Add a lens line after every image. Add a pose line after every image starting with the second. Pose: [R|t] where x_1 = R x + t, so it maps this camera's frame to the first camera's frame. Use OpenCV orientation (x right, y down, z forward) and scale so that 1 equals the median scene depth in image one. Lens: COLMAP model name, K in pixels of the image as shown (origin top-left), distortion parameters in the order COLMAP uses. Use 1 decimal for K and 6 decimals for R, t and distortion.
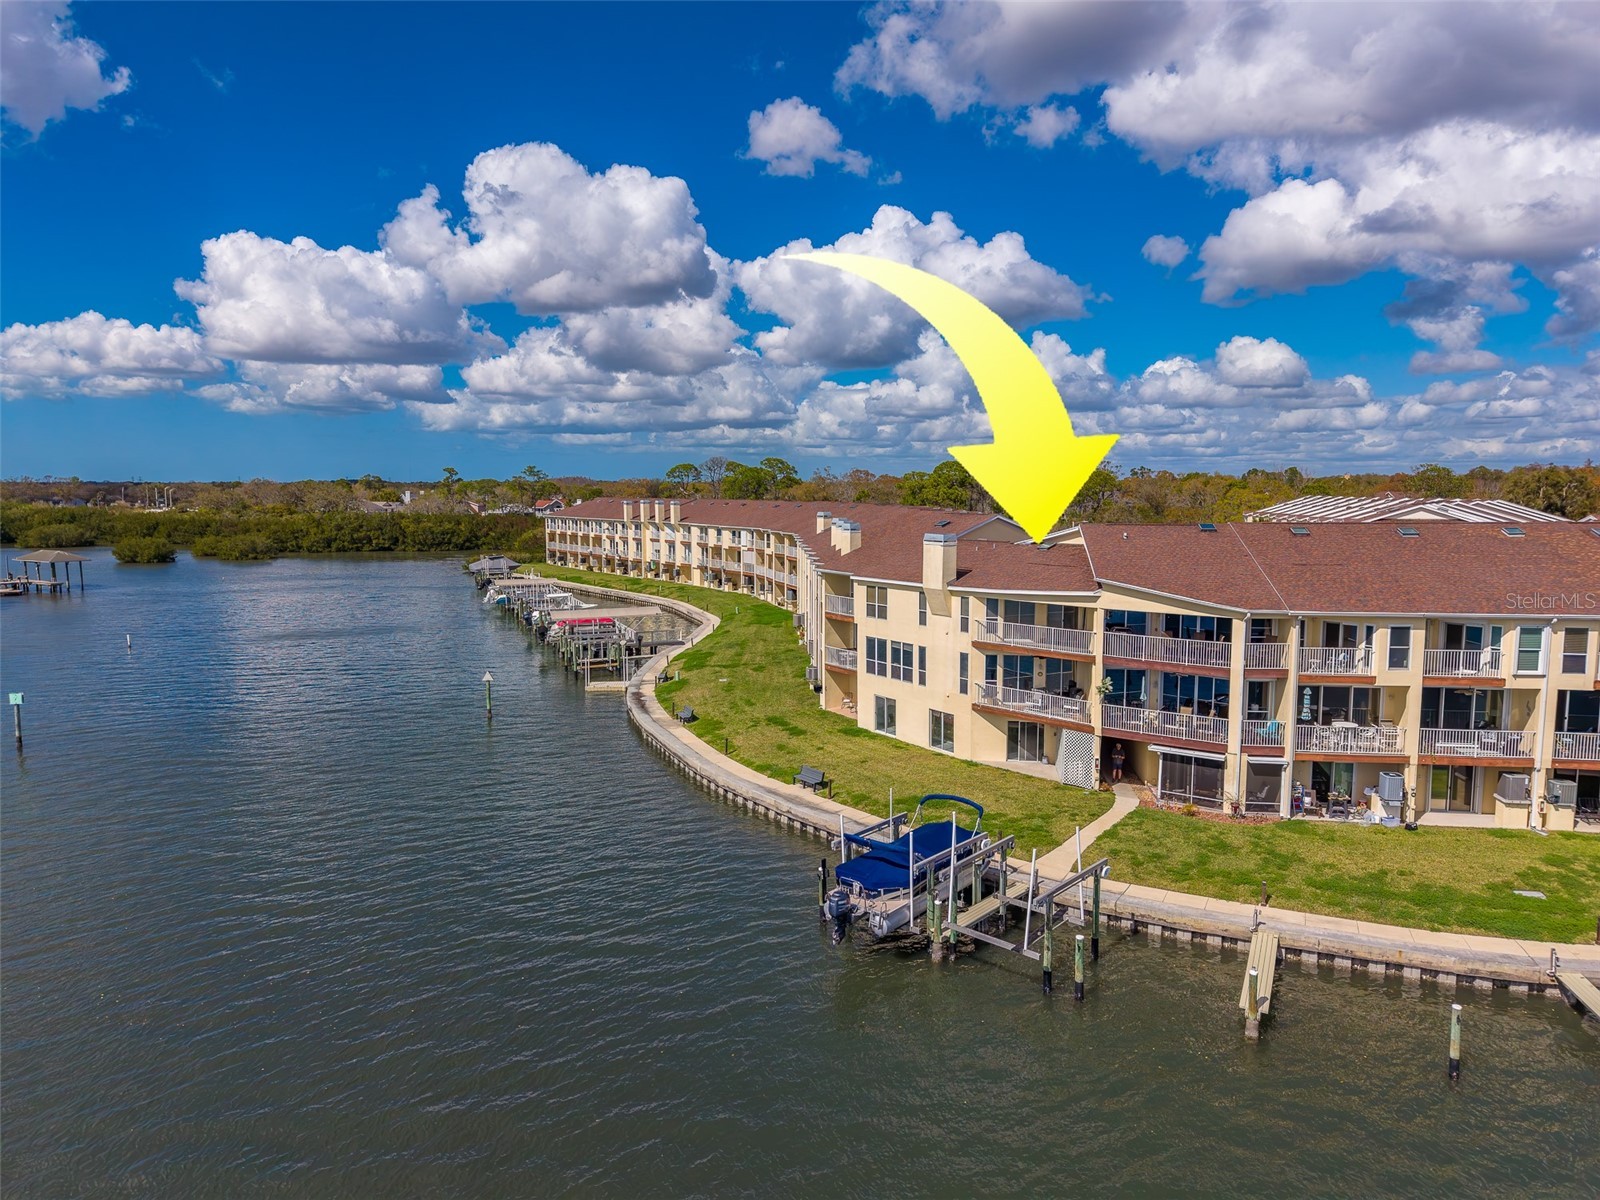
lens RADIAL K [[1073.3, 0, 786.0], [0, 1073.3, 594.6], [0, 0, 1]] dist [0.045823, -0.032205]
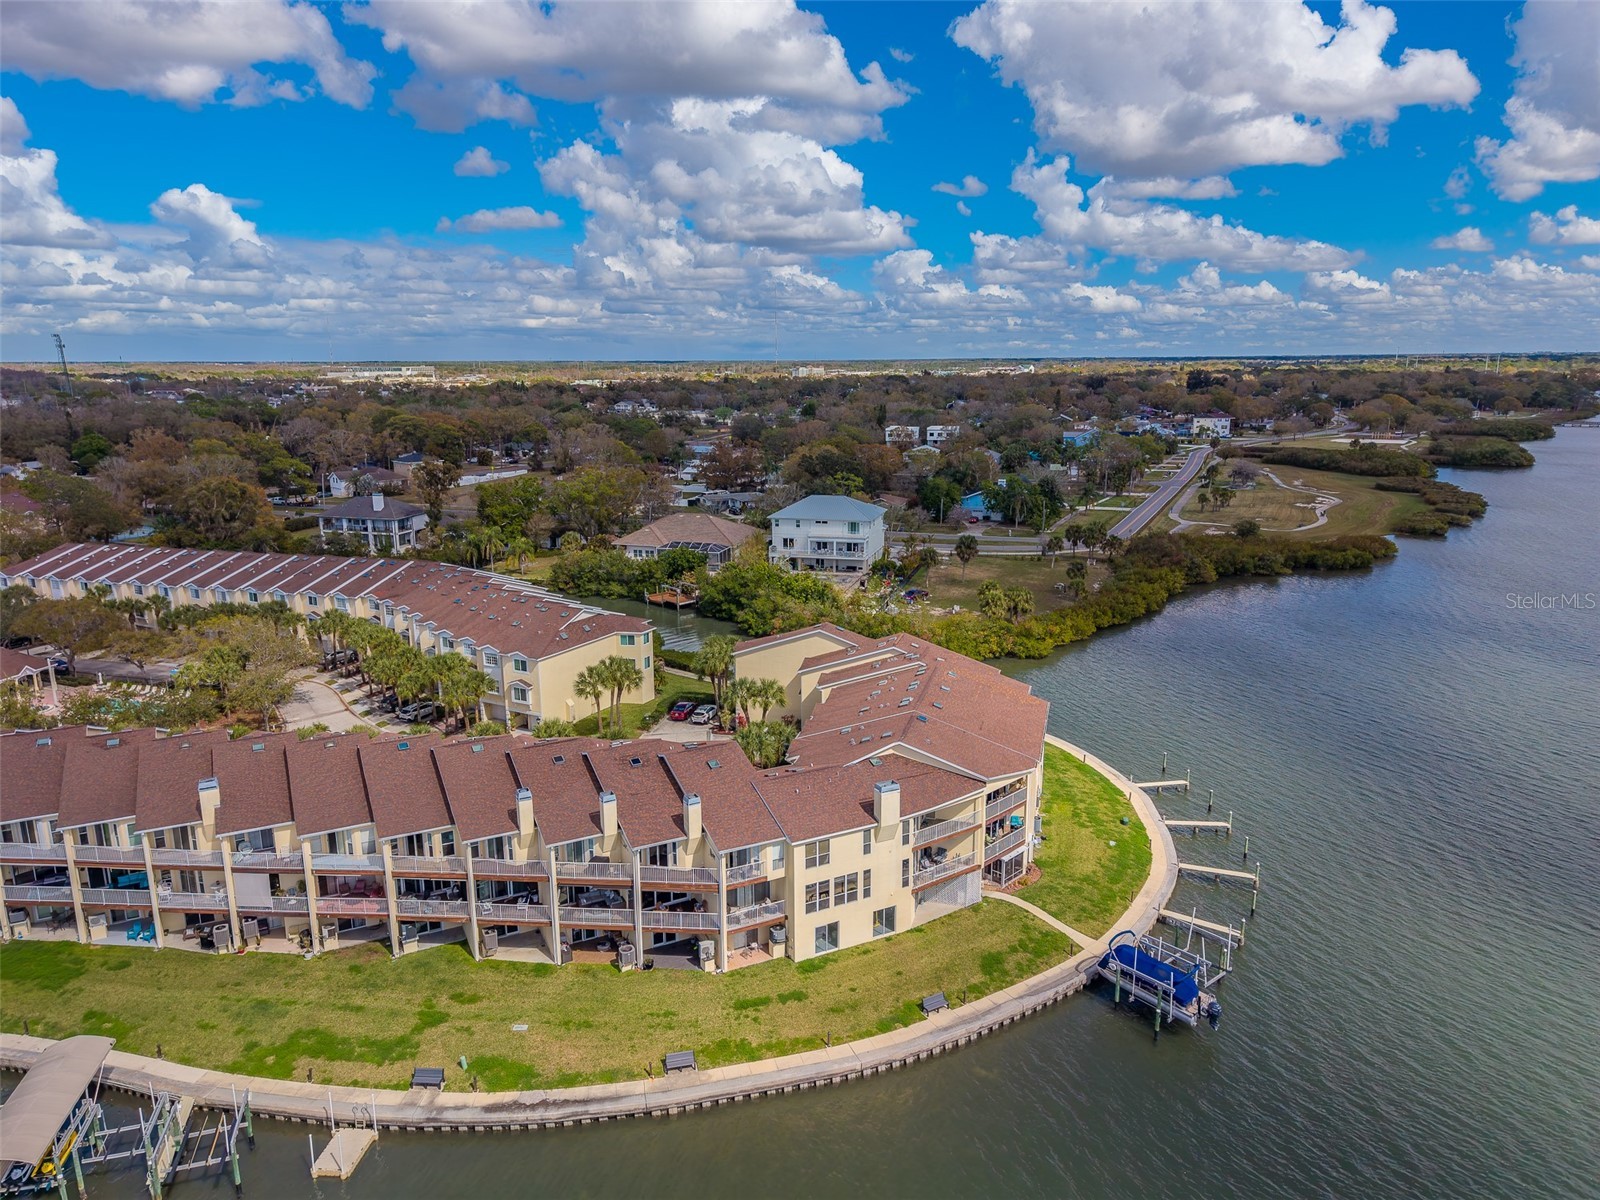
lens RADIAL K [[1073.3, 0, 802.2], [0, 1073.3, 583.4], [0, 0, 1]] dist [0.045823, -0.032205]
pose [[0.123585, -0.202878, 0.971374, -0.402090], [0.105000, 0.976056, 0.190497, -0.203692], [-0.986763, 0.078452, 0.141928, 0.322141]]
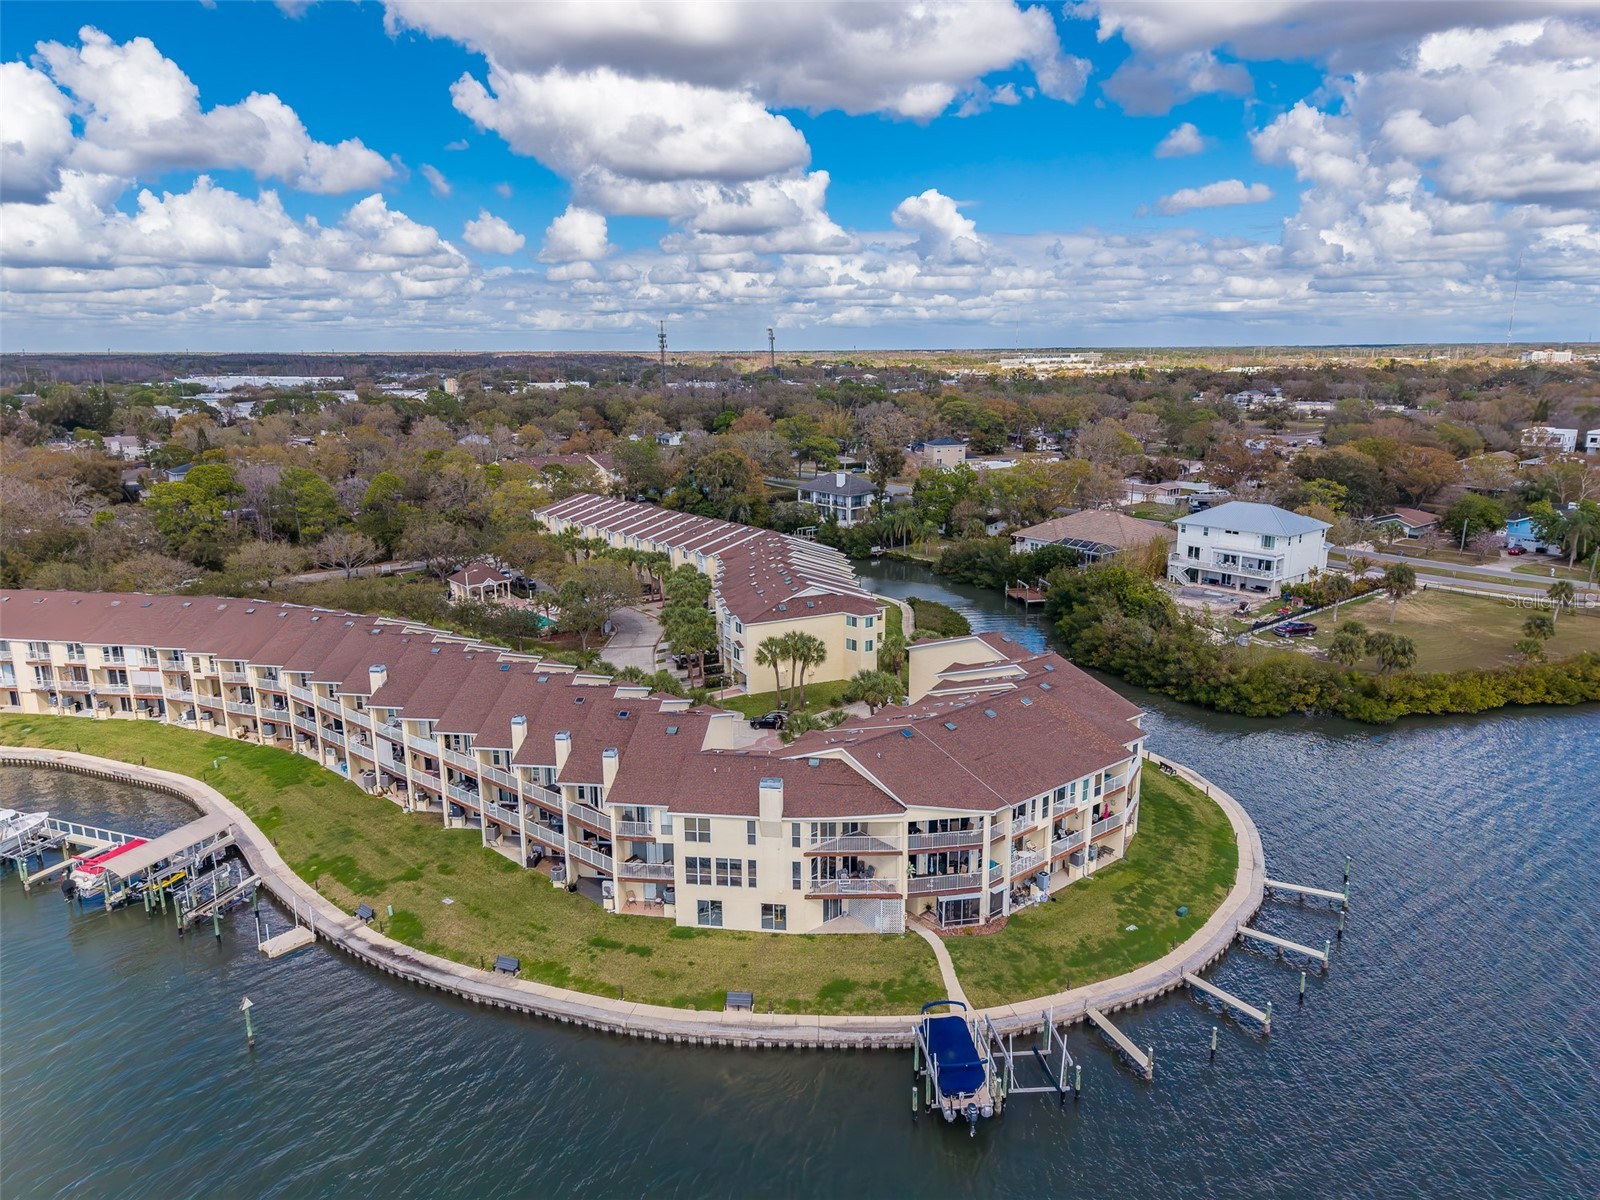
lens RADIAL K [[1073.3, 0, 797.7], [0, 1073.3, 601.4], [0, 0, 1]] dist [0.045823, -0.032205]
pose [[0.670643, -0.172870, 0.721356, -0.273595], [0.080278, 0.983668, 0.161098, -0.176133], [-0.737424, -0.050131, 0.673568, 0.031025]]
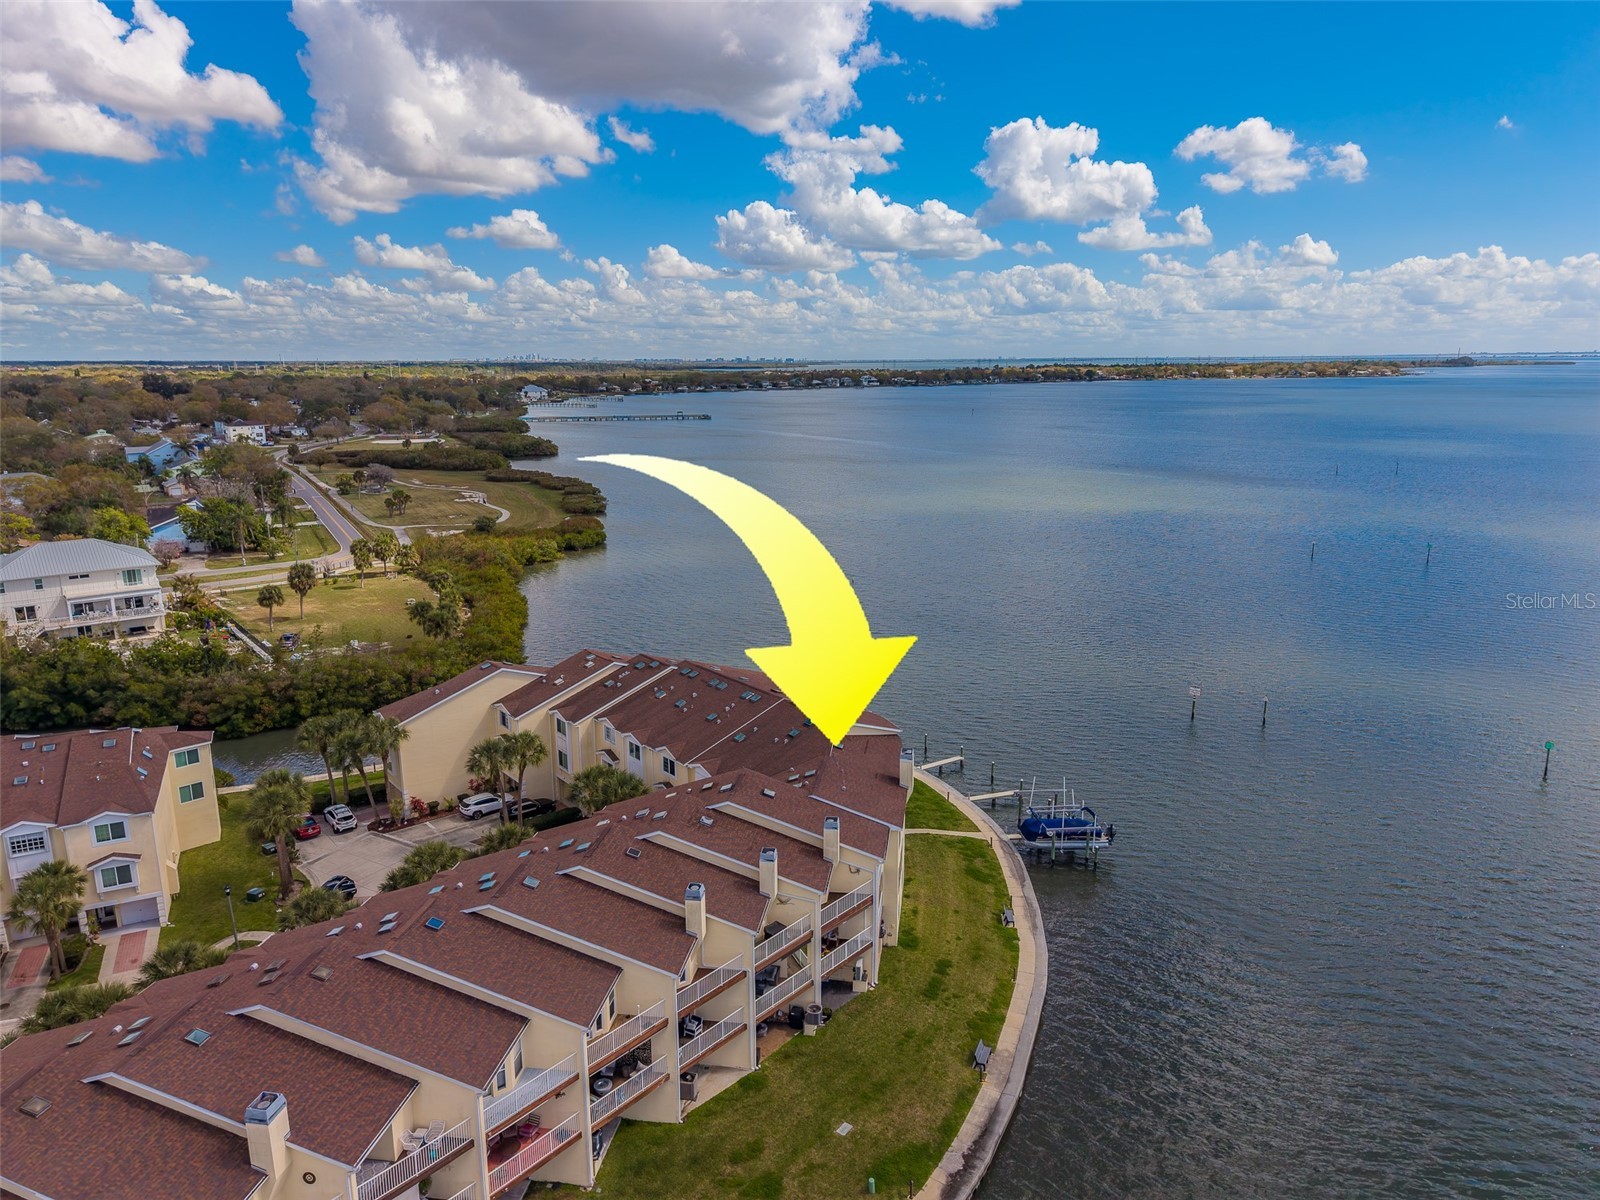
lens RADIAL K [[1073.3, 0, 810.5], [0, 1073.3, 552.1], [0, 0, 1]] dist [0.045823, -0.032205]
pose [[-0.739633, -0.115987, 0.662940, -0.246425], [0.069986, 0.966441, 0.247170, -0.243927], [-0.669362, 0.229212, -0.706694, 0.734979]]
